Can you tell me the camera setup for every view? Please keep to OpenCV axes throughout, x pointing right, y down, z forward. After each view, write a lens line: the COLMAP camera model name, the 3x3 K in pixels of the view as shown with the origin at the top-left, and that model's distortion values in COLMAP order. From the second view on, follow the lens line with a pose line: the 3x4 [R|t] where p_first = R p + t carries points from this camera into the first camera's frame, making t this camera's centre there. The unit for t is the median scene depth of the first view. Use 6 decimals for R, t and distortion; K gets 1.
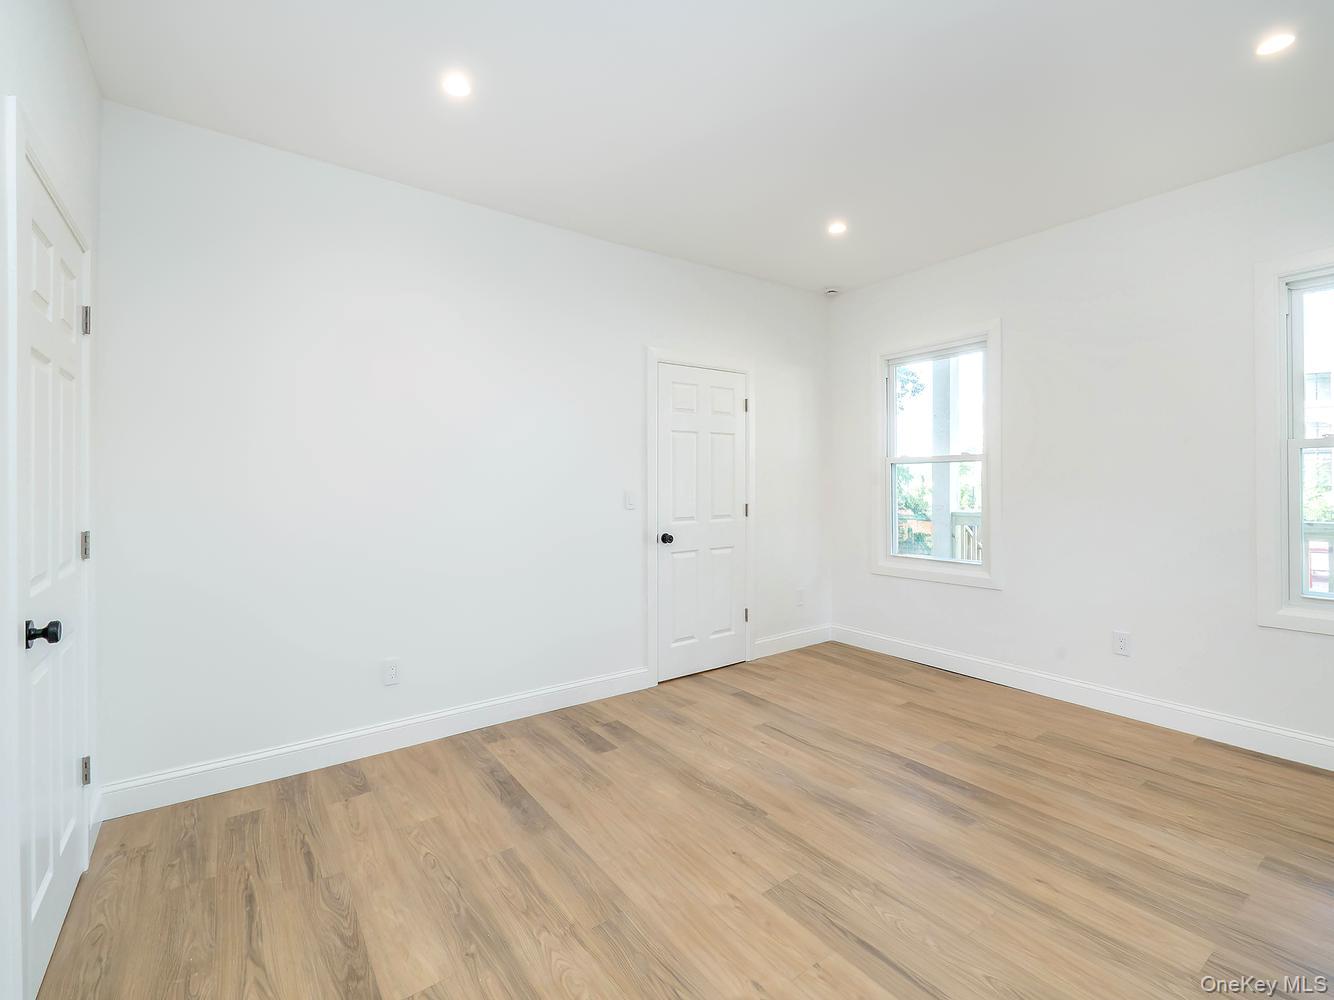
lens RADIAL K [[606.7, 0, 684.8], [0, 606.7, 489.7], [0, 0, 1]] dist [0.007959, -0.000559]
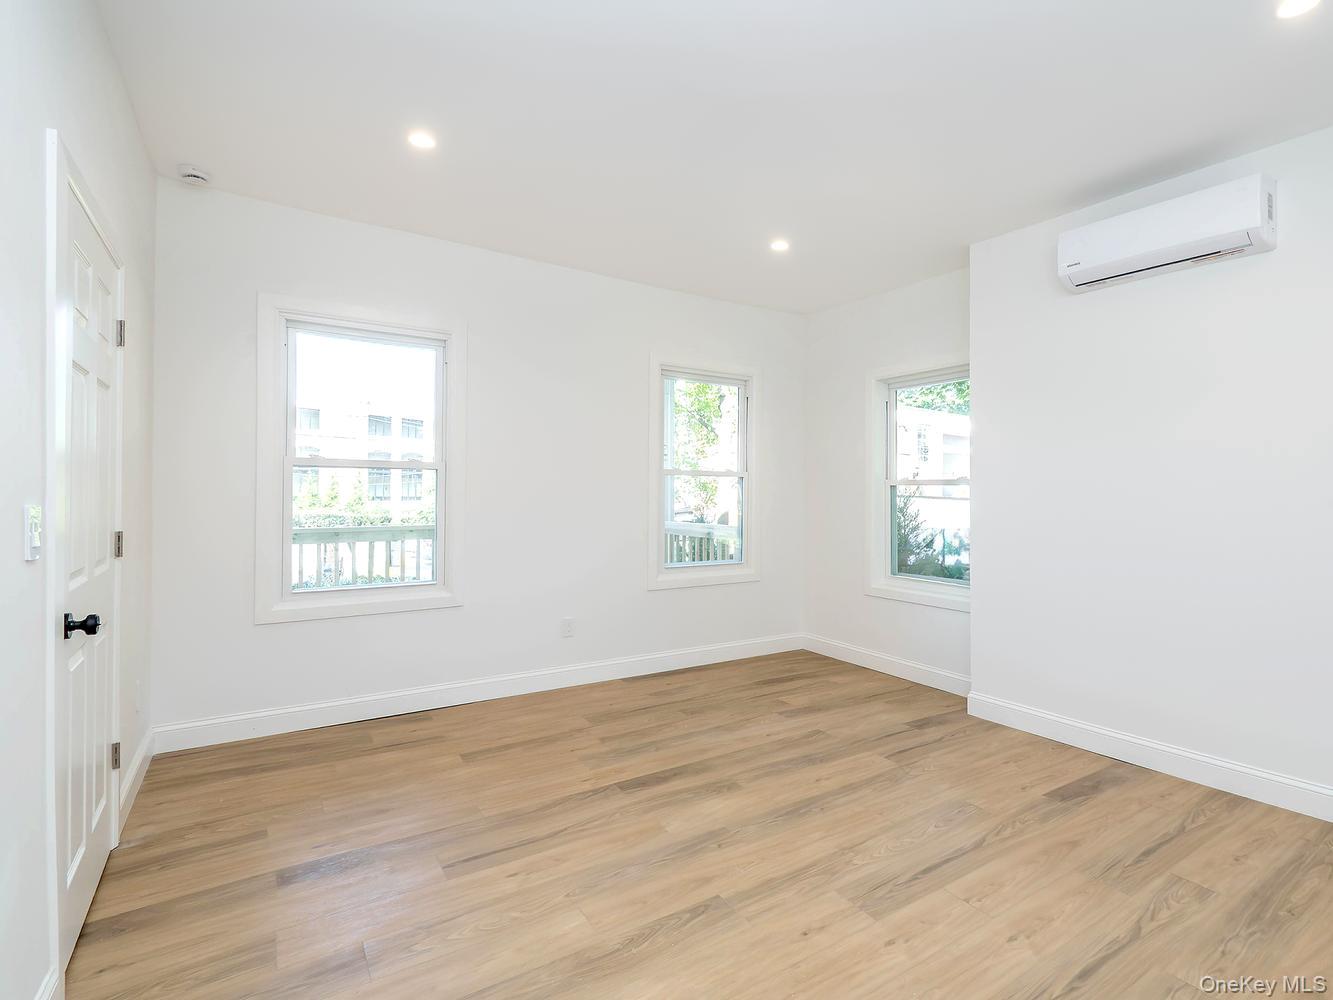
lens RADIAL K [[606.2, 0, 684.3], [0, 606.2, 489.7], [0, 0, 1]] dist [0.007959, -0.000559]
pose [[0.095107, 0.015036, 0.995354, -0.543004], [0.001471, 0.999883, -0.015245, -0.004147], [-0.995466, 0.002914, 0.095073, 0.750657]]
